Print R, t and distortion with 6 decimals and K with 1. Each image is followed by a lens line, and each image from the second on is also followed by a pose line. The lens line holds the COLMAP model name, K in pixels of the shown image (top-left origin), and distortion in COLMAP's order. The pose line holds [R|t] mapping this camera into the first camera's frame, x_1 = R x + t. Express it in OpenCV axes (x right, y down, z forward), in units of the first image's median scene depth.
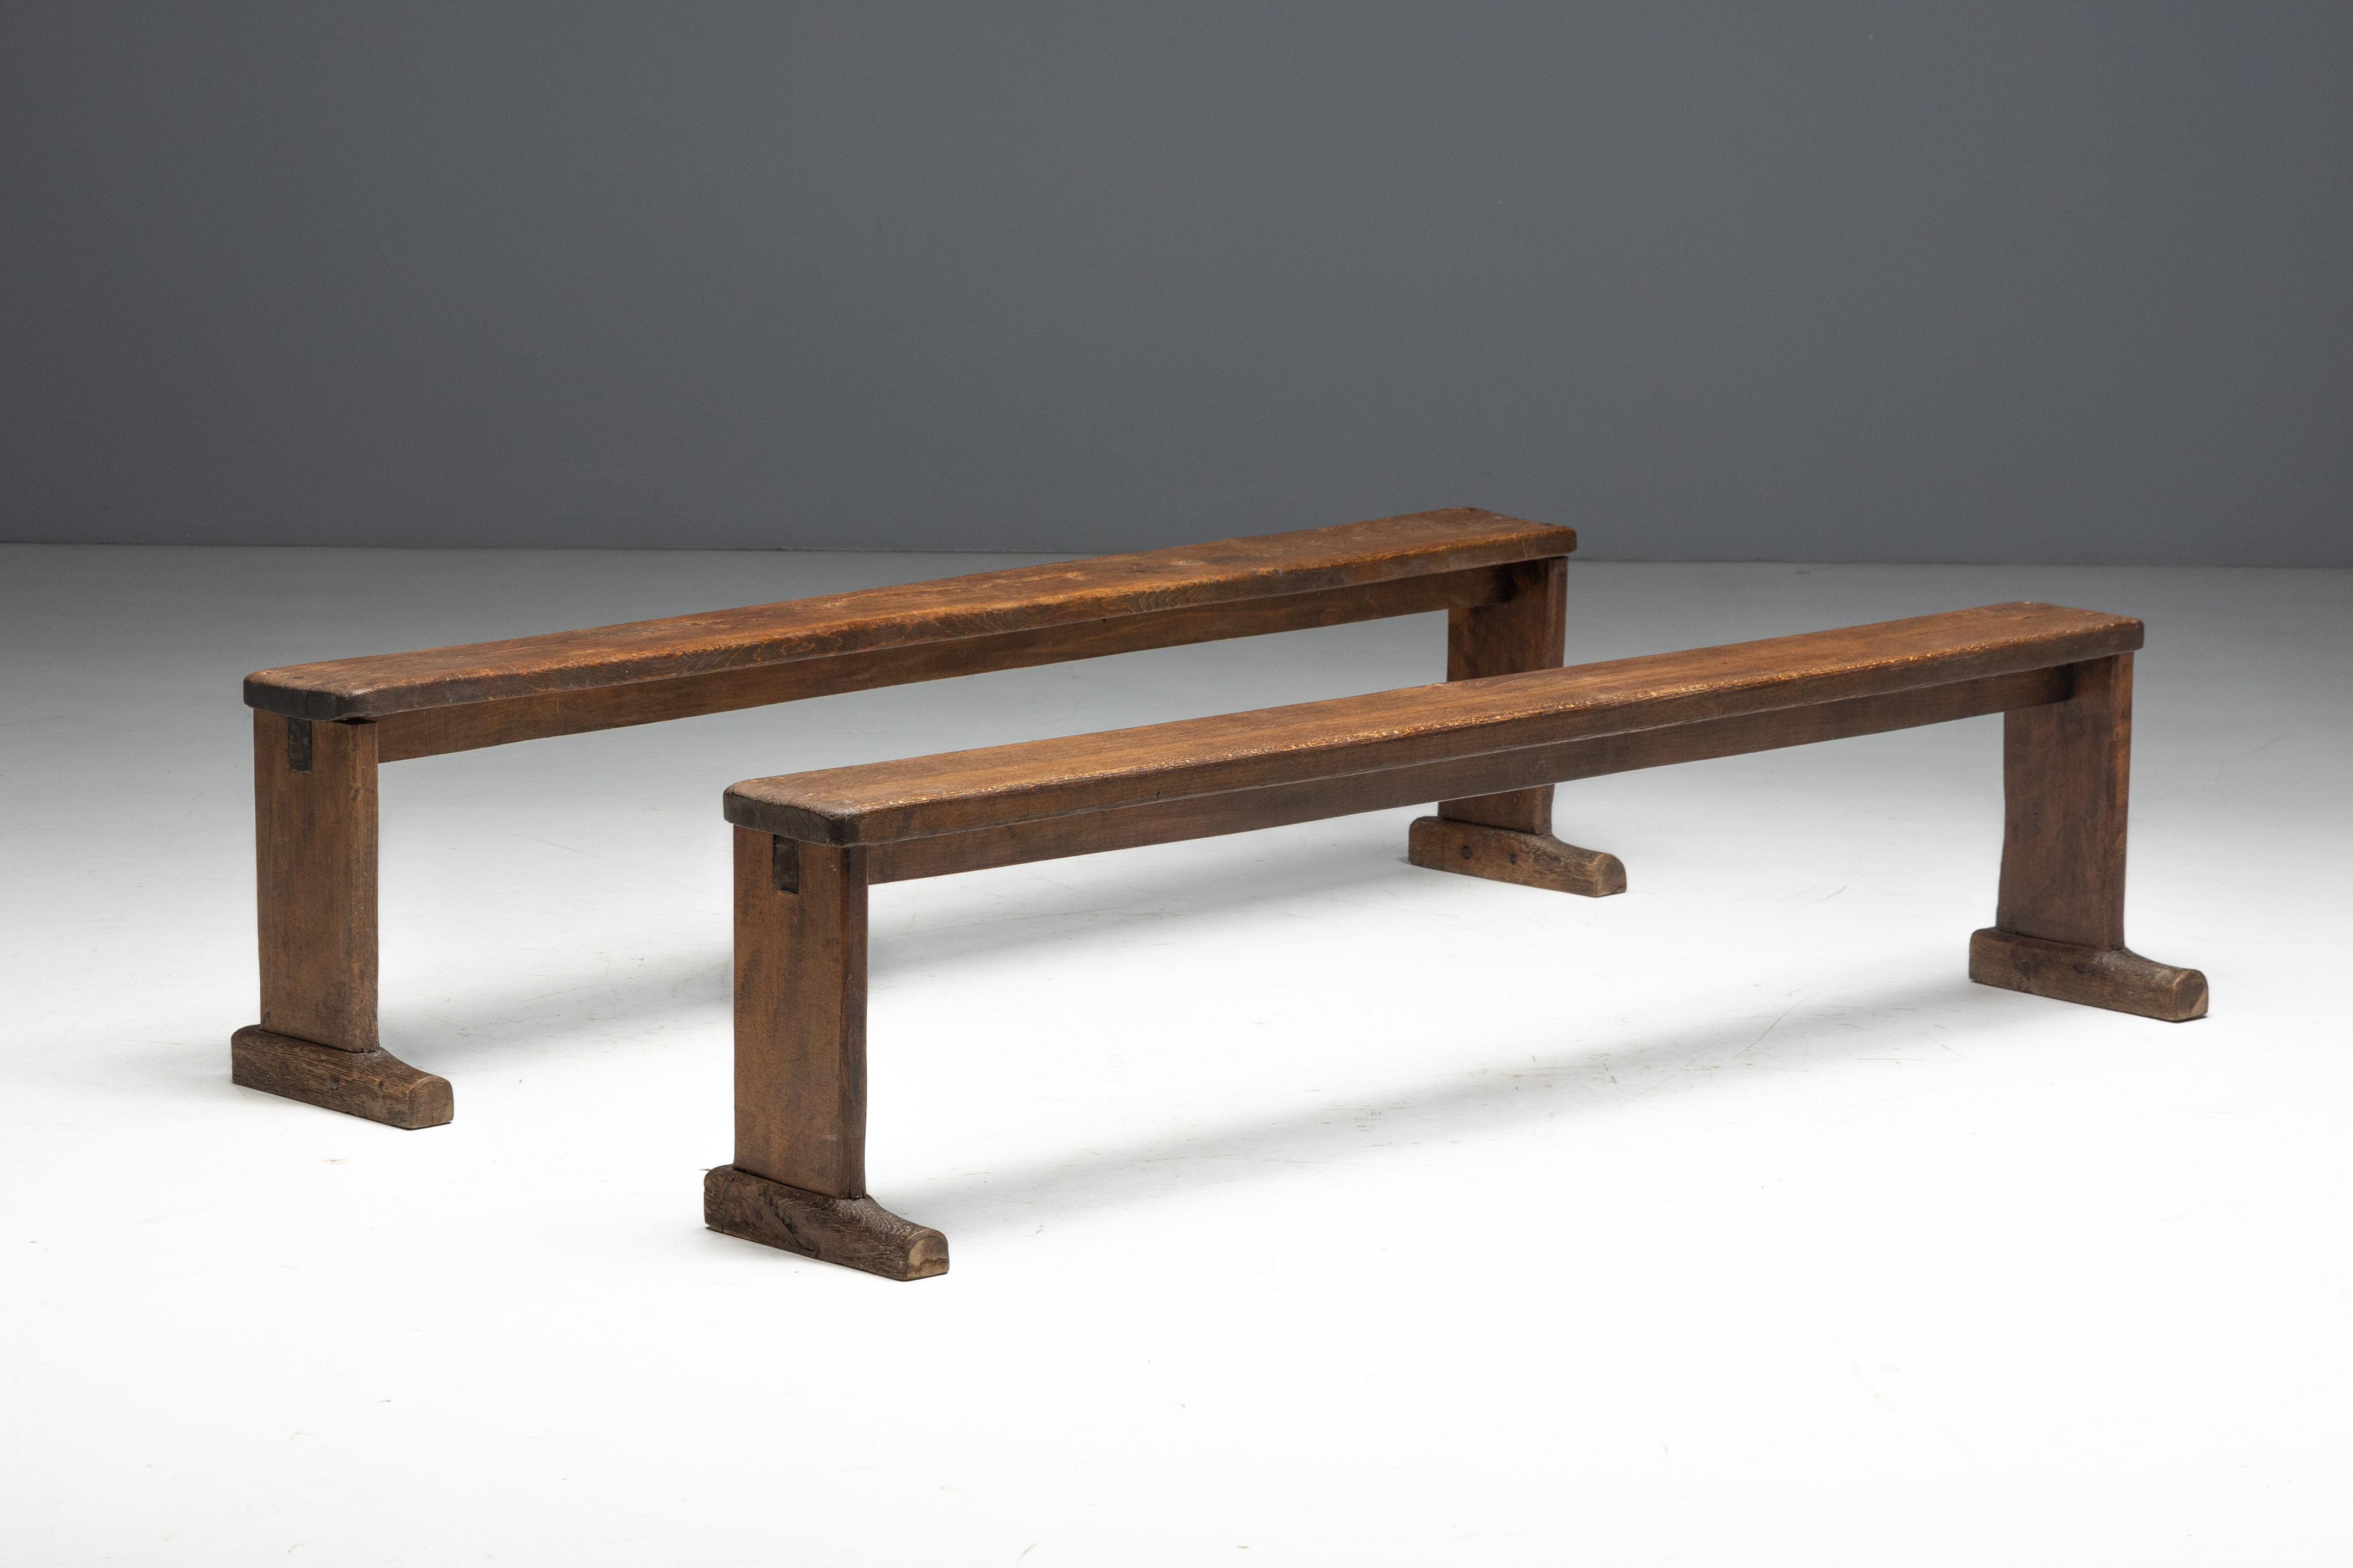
lens RADIAL K [[7105.3, 0, 1171.4], [0, 7105.3, 717.1], [0, 0, 1]] dist [-0.079166, -0.665551]
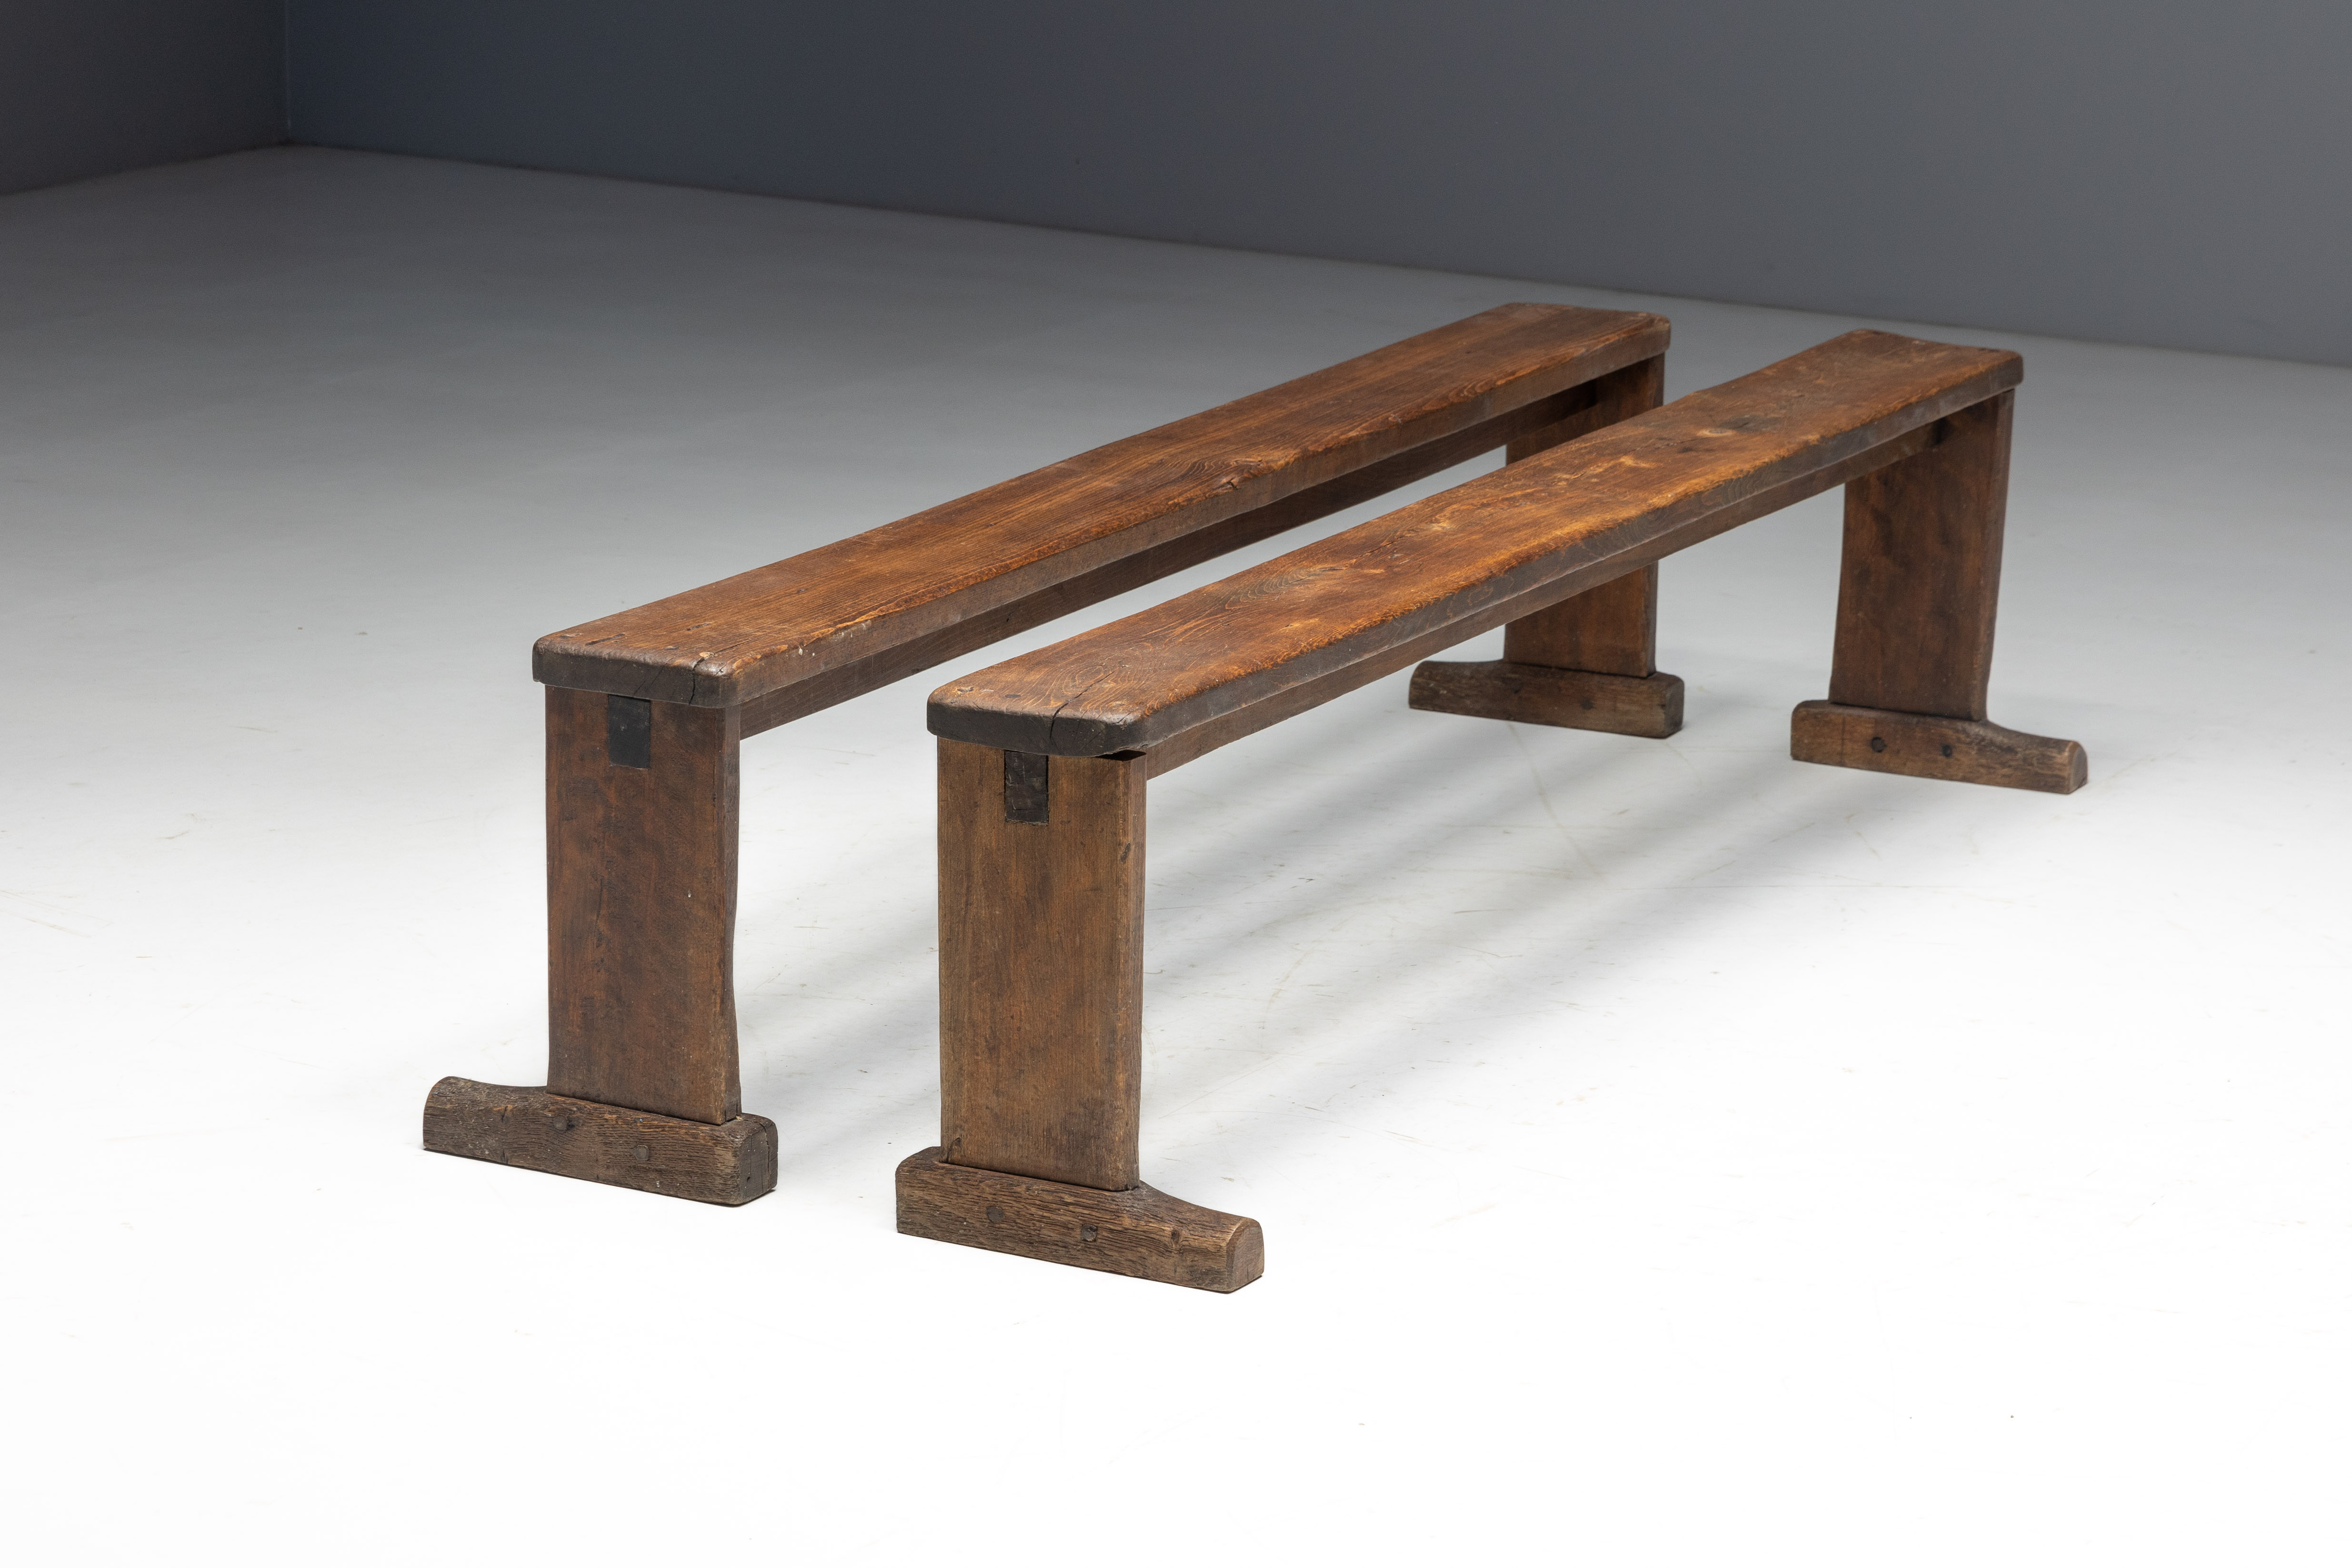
lens RADIAL K [[6567.2, 0, 1176.0], [0, 6567.2, 784.0], [0, 0, 1]] dist [-0.013134, -0.186688]
pose [[0.959840, -0.066123, 0.272646, -0.283352], [0.044427, 0.995390, 0.084999, -0.052026], [-0.277010, -0.069472, 0.958352, 0.321926]]
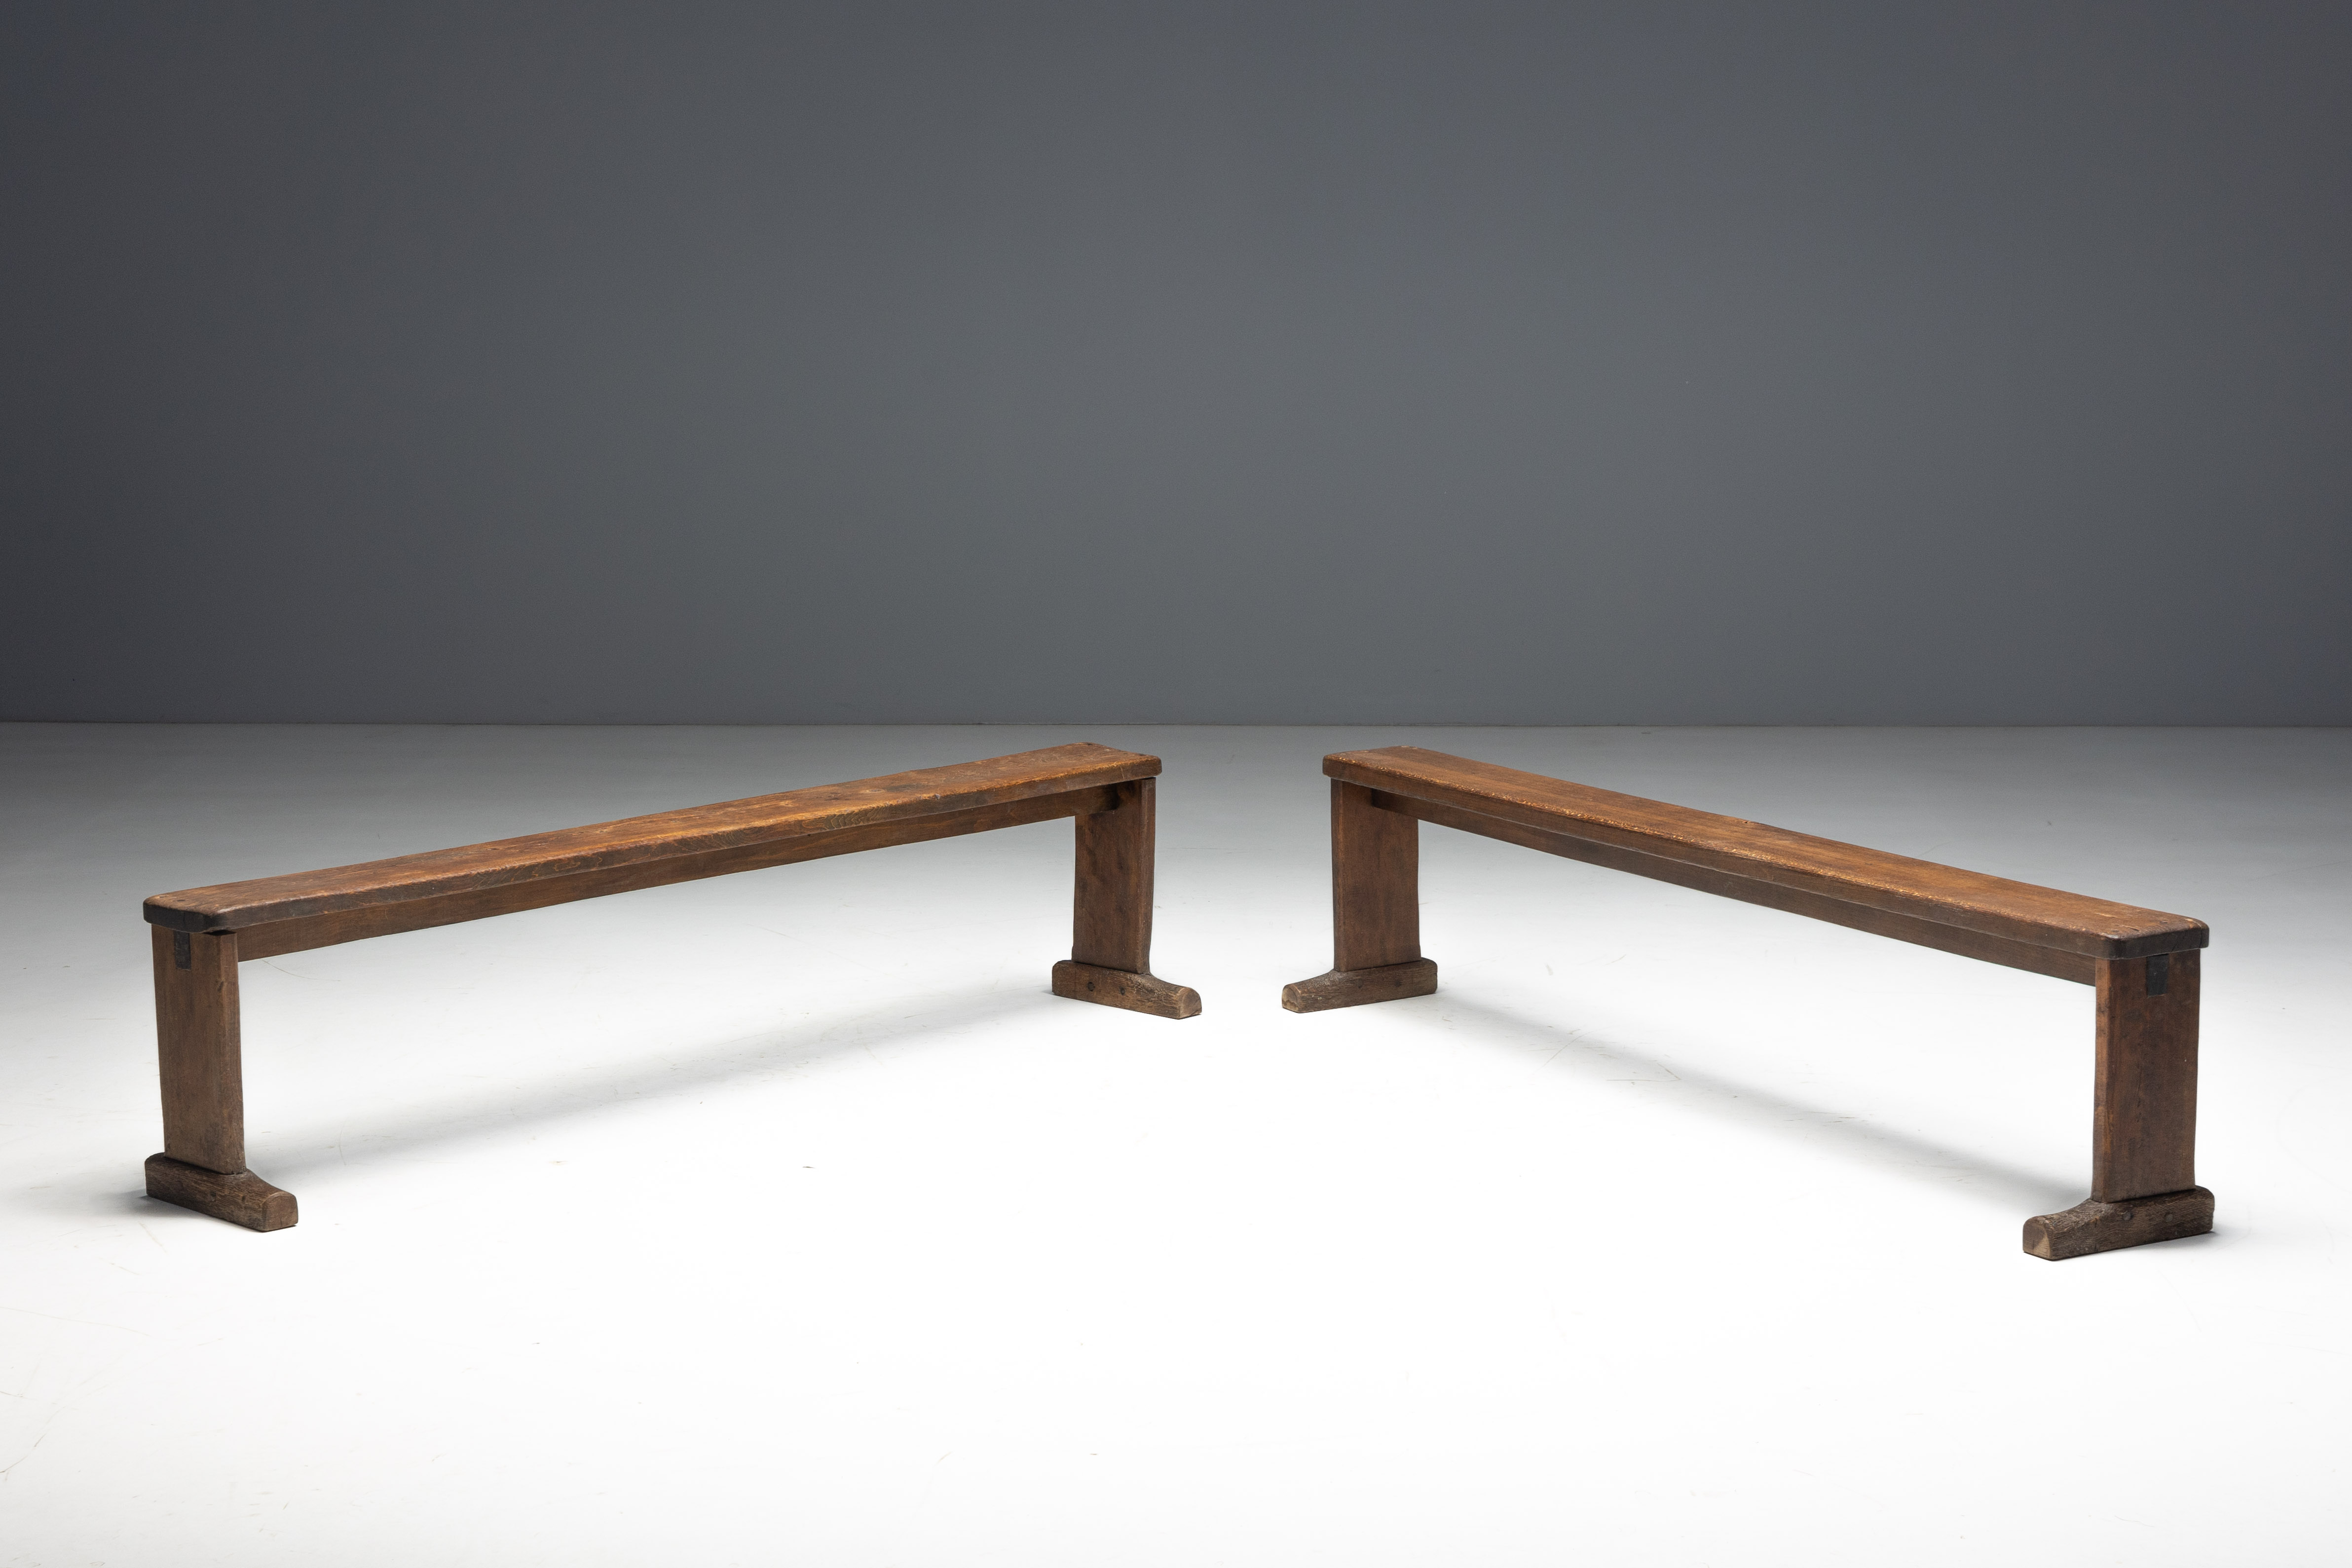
lens RADIAL K [[4287.6, 0, 1176.0], [0, 4287.6, 784.0], [0, 0, 1]] dist [0.004761, -0.048762]
pose [[0.999786, -0.019183, 0.007731, 0.060060], [0.019208, 0.999810, -0.003181, -0.020831], [-0.007668, 0.003328, 0.999965, 0.166102]]
